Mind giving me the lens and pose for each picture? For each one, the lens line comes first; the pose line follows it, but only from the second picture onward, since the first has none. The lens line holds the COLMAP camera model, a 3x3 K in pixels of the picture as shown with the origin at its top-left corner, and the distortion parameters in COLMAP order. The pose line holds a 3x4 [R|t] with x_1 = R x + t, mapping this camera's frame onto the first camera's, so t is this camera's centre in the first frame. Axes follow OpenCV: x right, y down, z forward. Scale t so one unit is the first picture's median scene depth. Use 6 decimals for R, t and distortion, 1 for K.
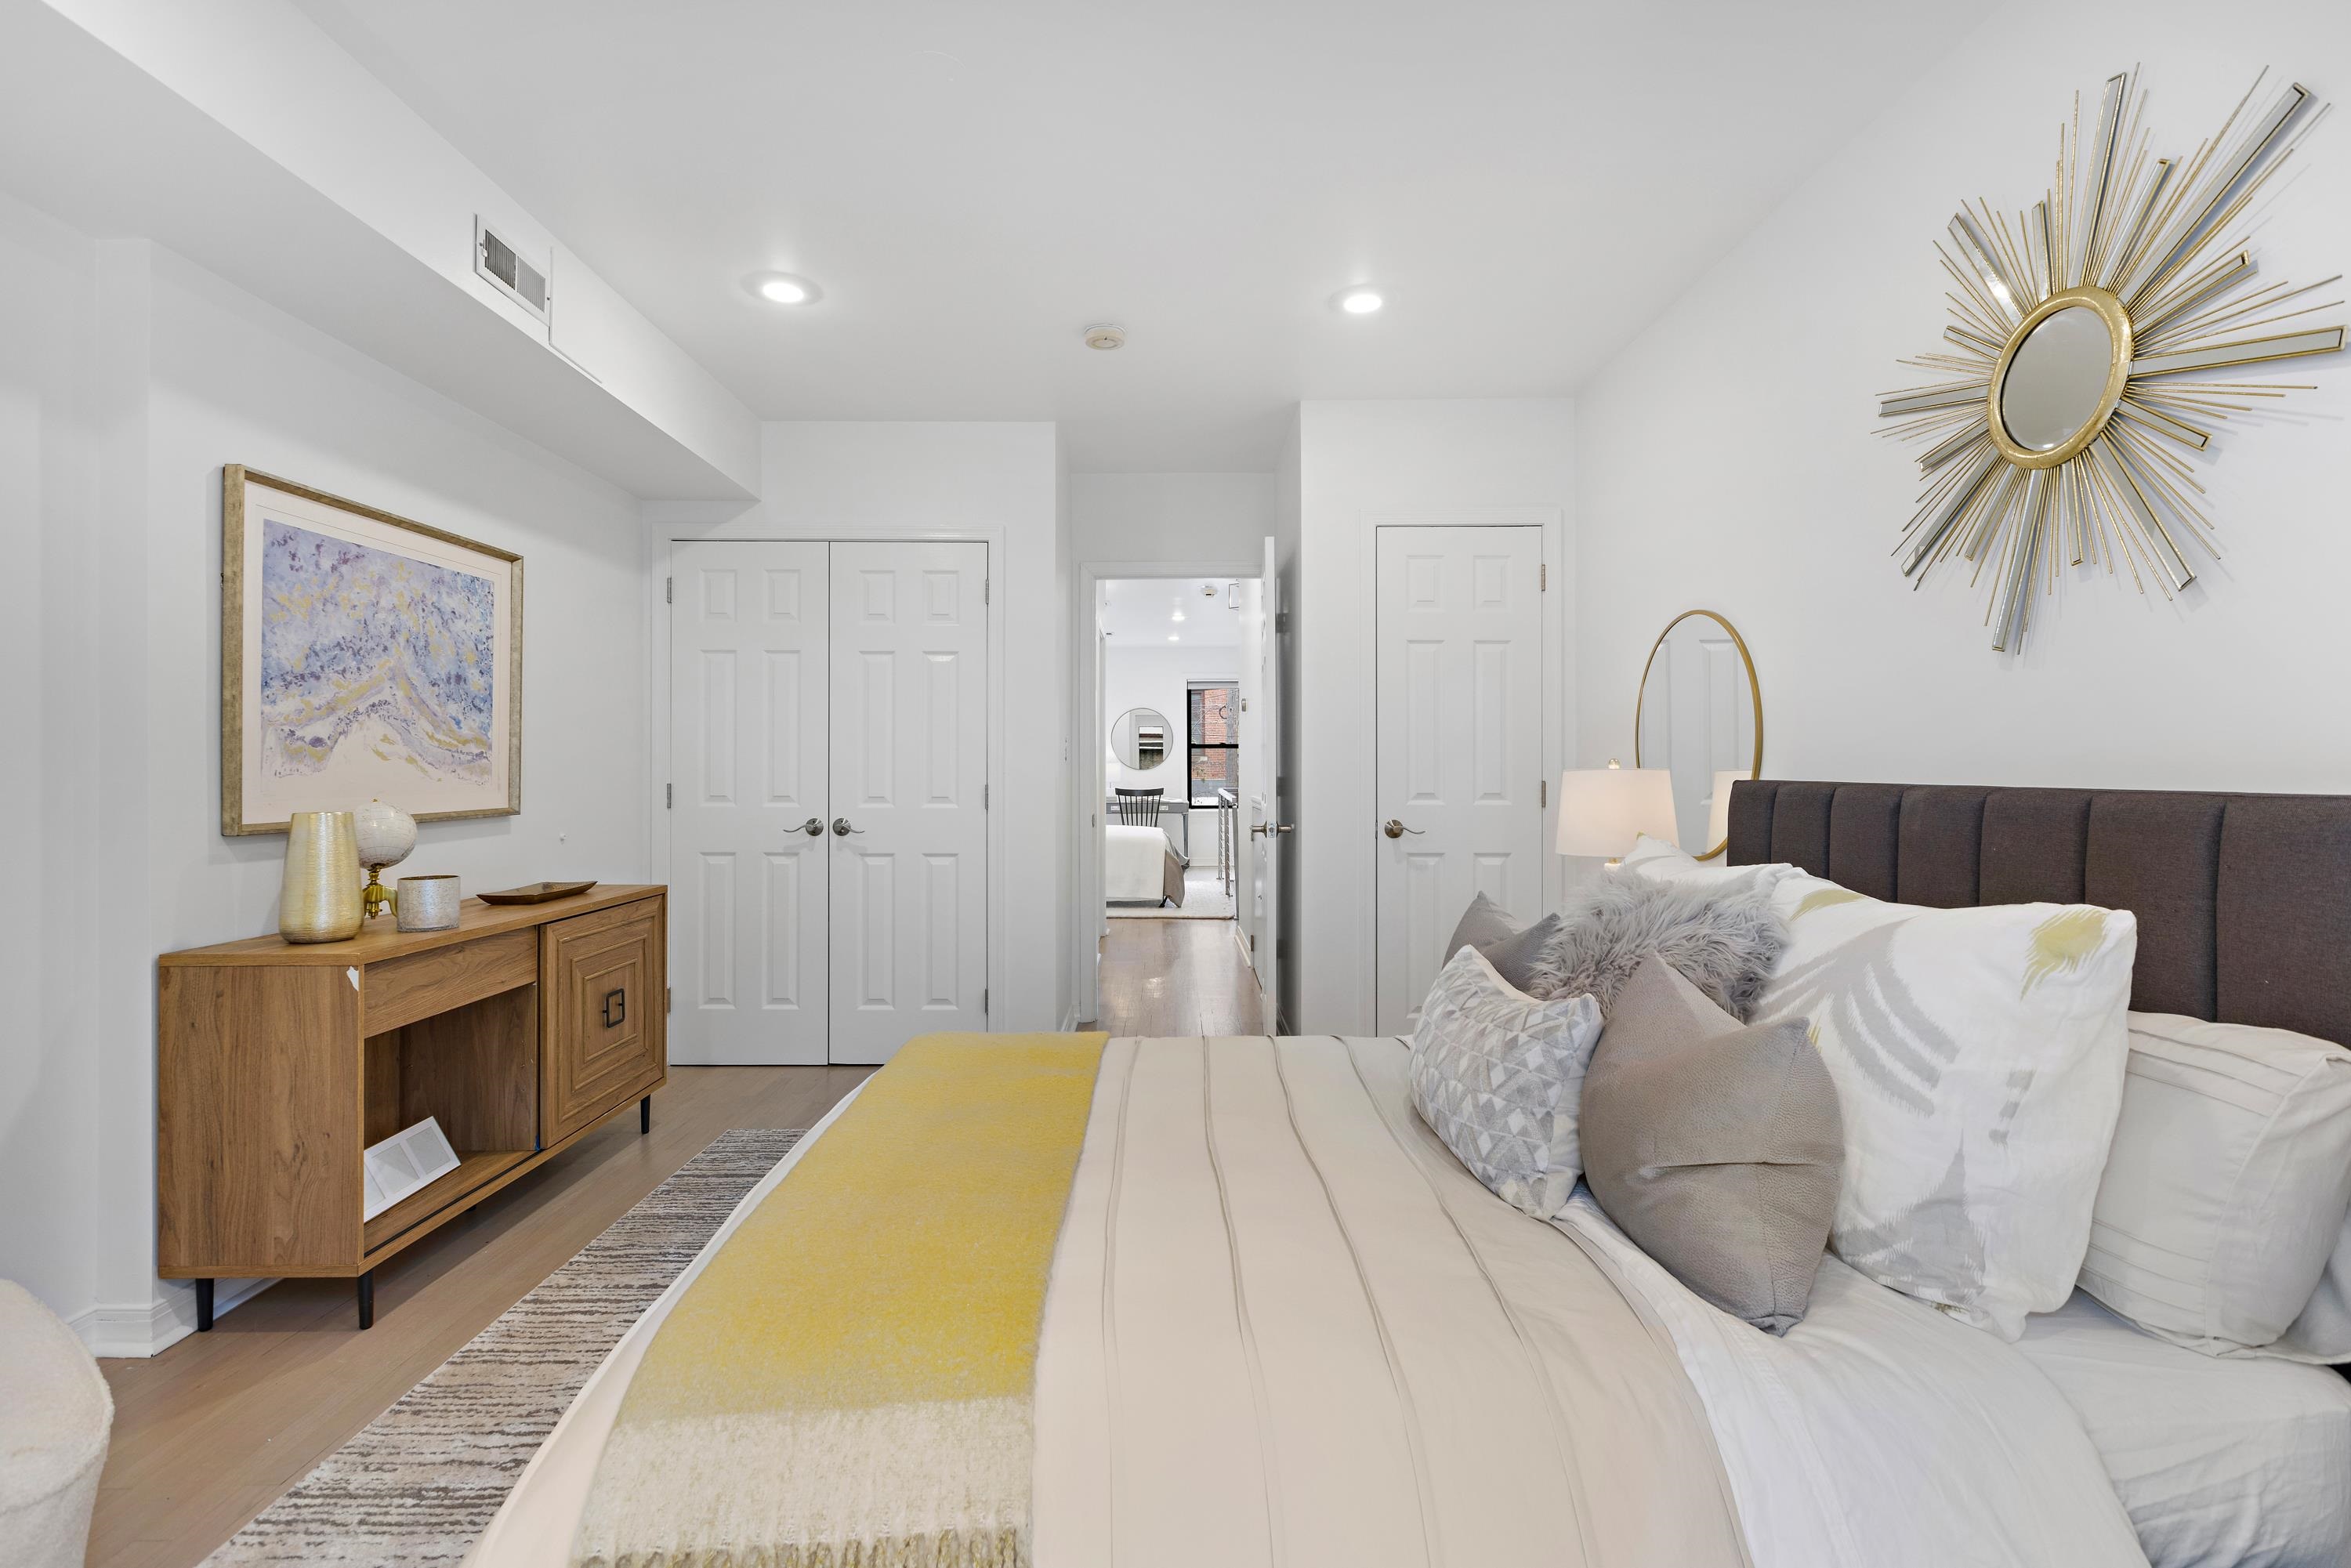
lens RADIAL K [[1044.0, 0, 1176.1], [0, 1044.0, 773.2], [0, 0, 1]] dist [0.000902, -0.000286]
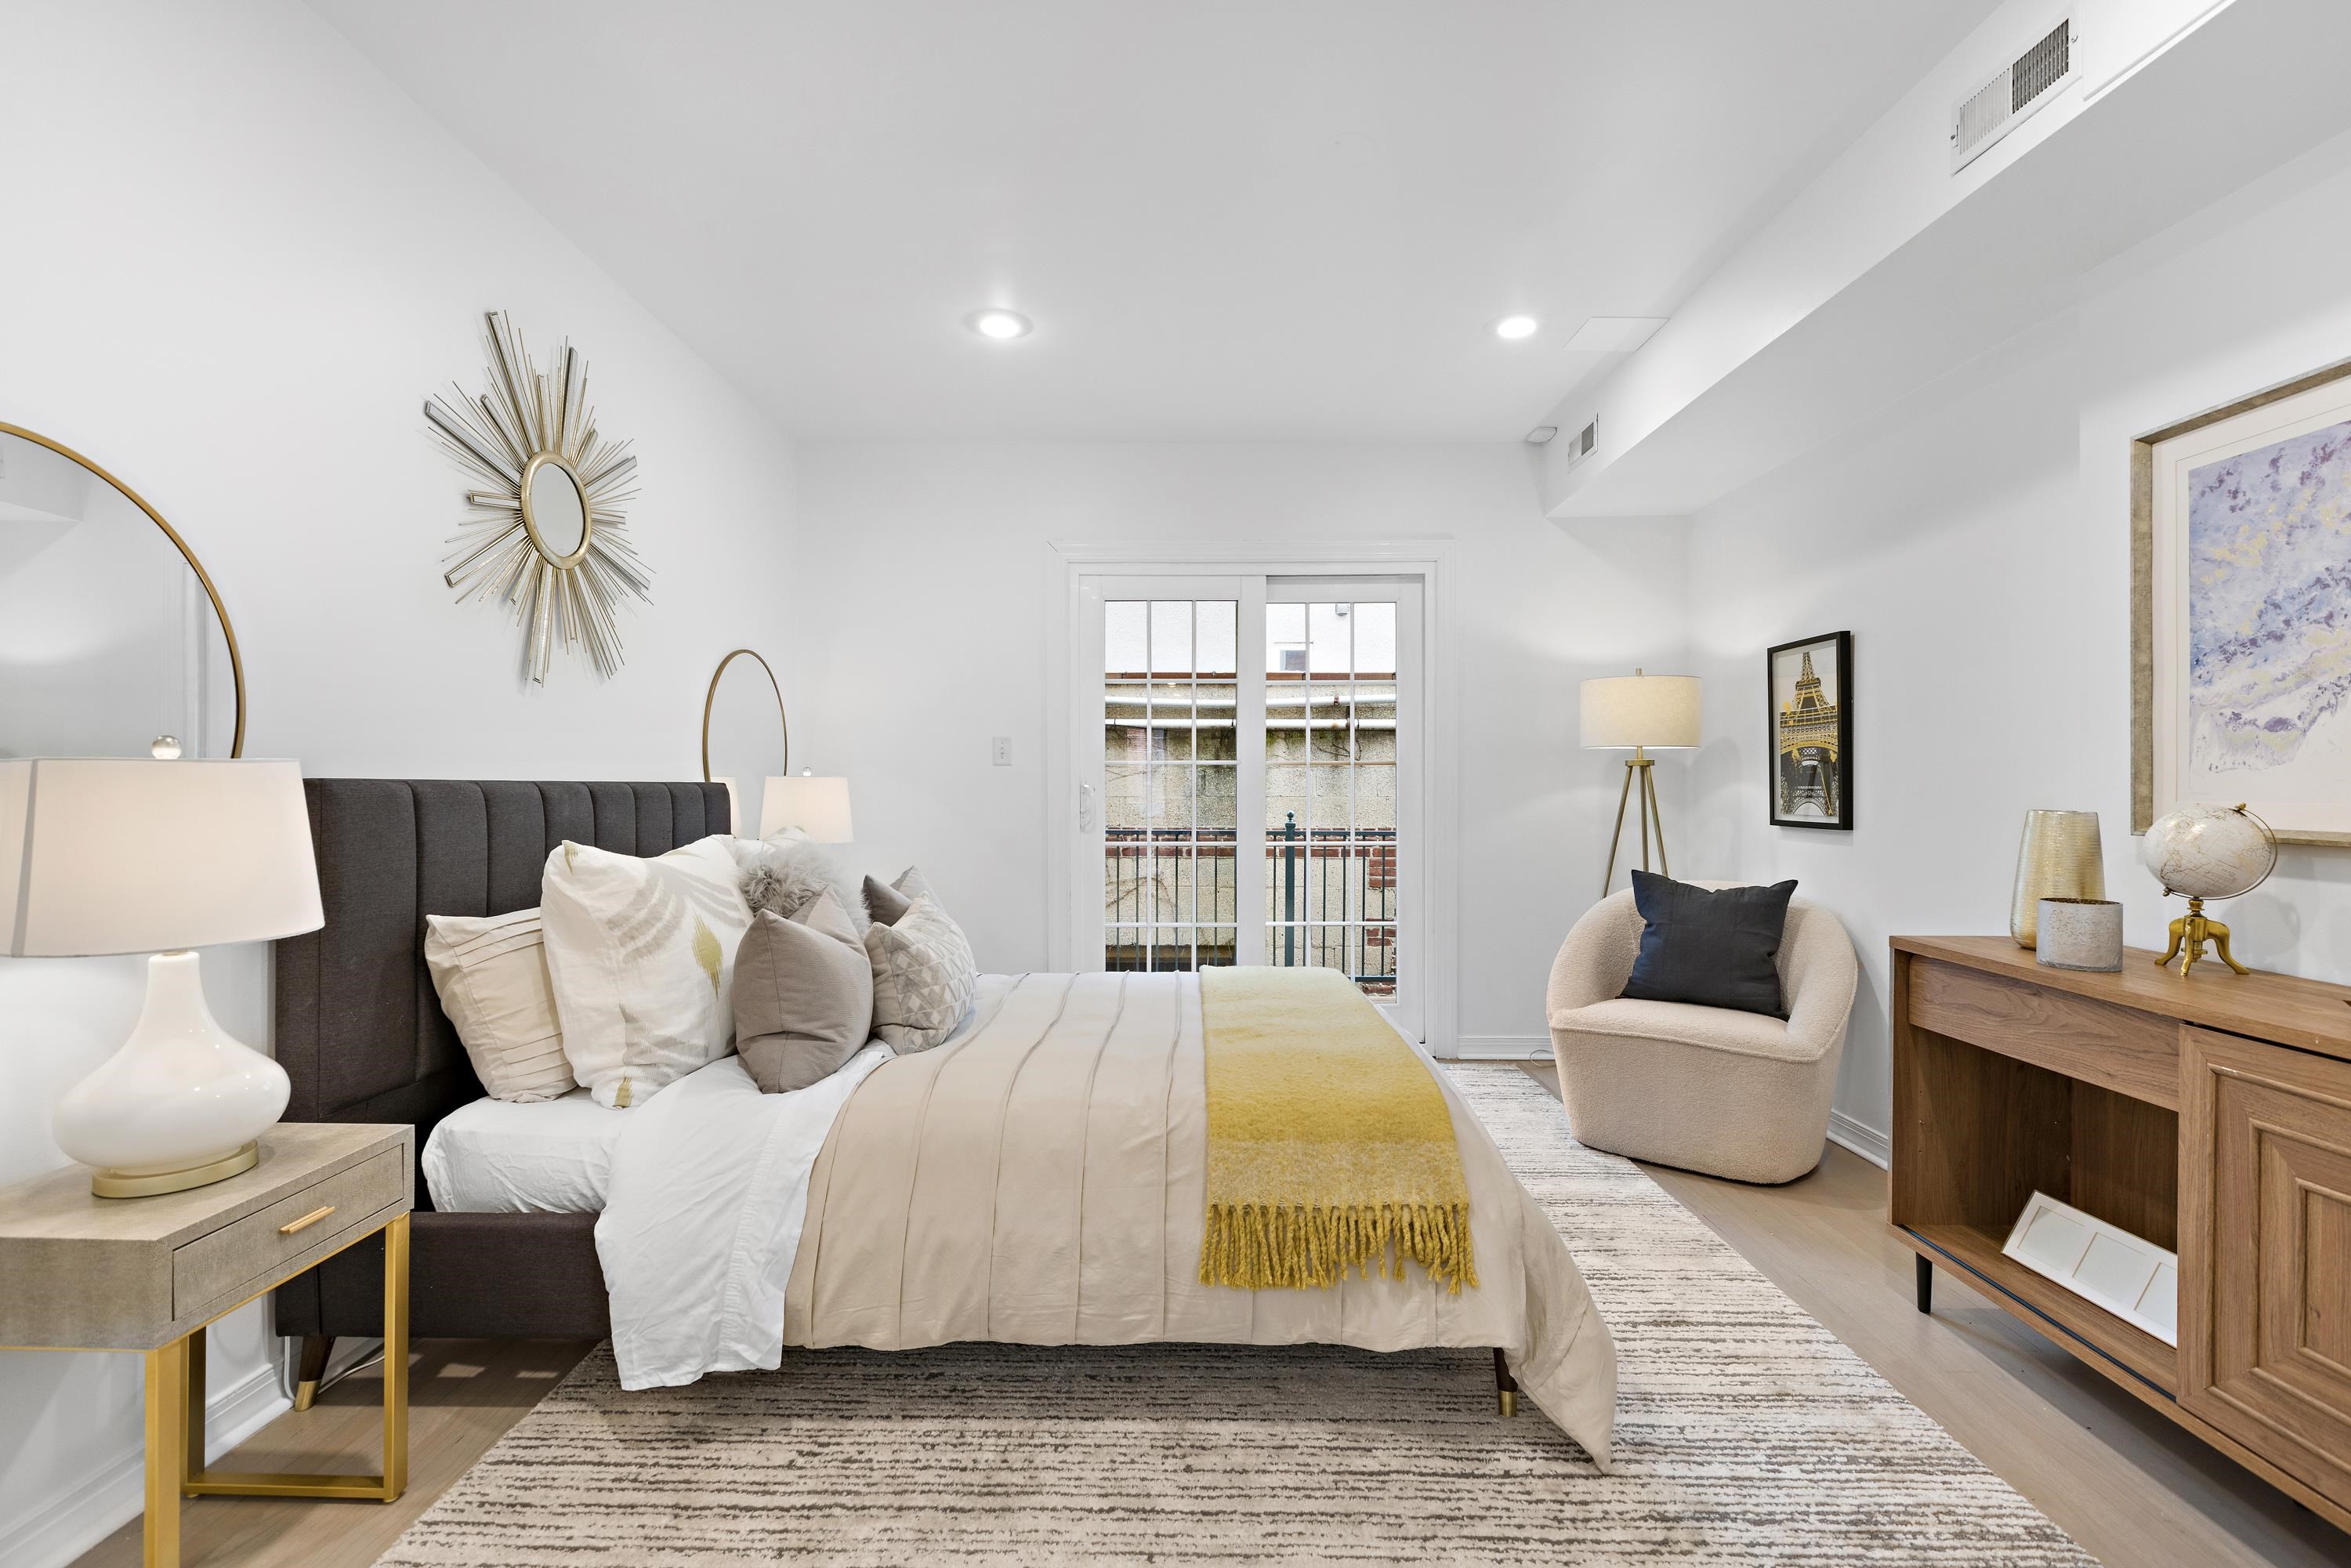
lens RADIAL K [[1044.0, 0, 1176.1], [0, 1044.0, 773.2], [0, 0, 1]] dist [0.000902, -0.000286]
pose [[-0.999937, 0.000668, 0.011247, -0.049155], [0.000634, 0.999995, -0.003006, 0.006336], [-0.011249, -0.002999, -0.999932, 1.767629]]
